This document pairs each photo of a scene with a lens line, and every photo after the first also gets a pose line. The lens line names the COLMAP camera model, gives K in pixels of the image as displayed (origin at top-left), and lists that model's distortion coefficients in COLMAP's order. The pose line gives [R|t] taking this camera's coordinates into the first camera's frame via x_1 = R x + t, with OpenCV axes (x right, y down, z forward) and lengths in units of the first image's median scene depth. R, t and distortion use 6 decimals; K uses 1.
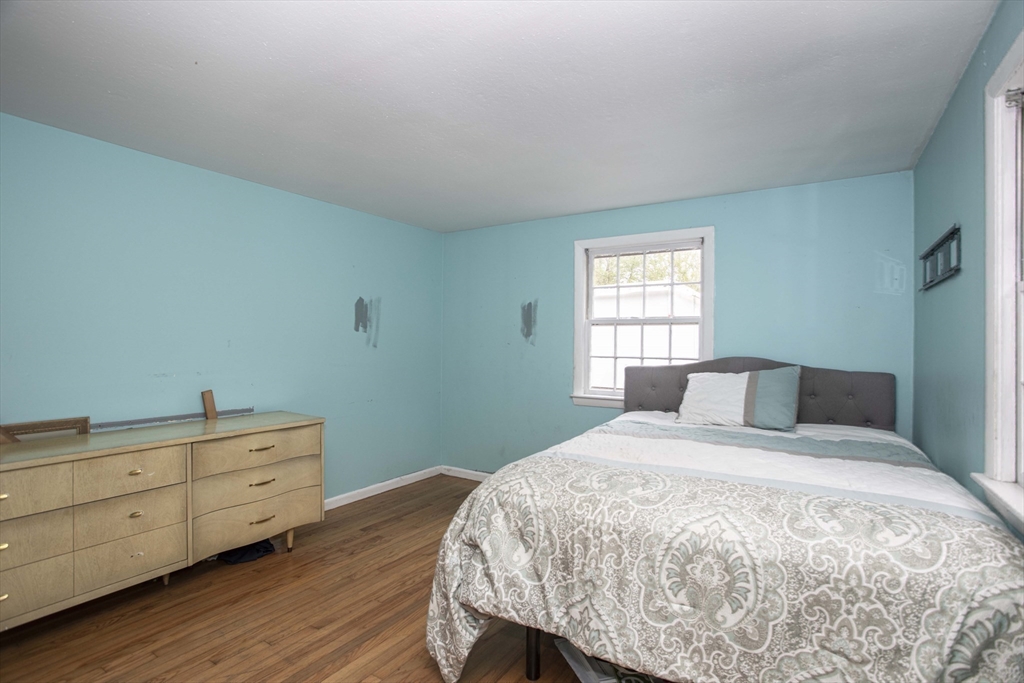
lens RADIAL K [[493.7, 0, 512.0], [0, 493.7, 341.5], [0, 0, 1]] dist [-0.078117, 0.032403]
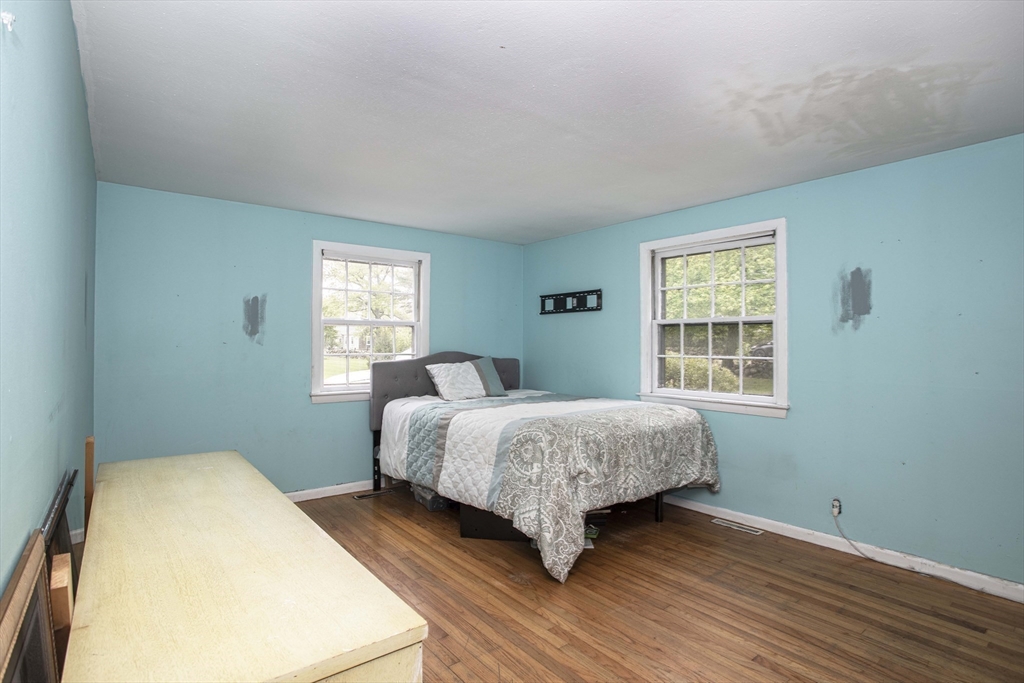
lens RADIAL K [[504.0, 0, 512.0], [0, 504.0, 341.5], [0, 0, 1]] dist [-0.076032, 0.031613]
pose [[0.328701, -0.005179, 0.944420, -0.903297], [-0.003394, 0.999972, 0.006665, -0.007890], [-0.944428, -0.005397, 0.328674, 0.373678]]
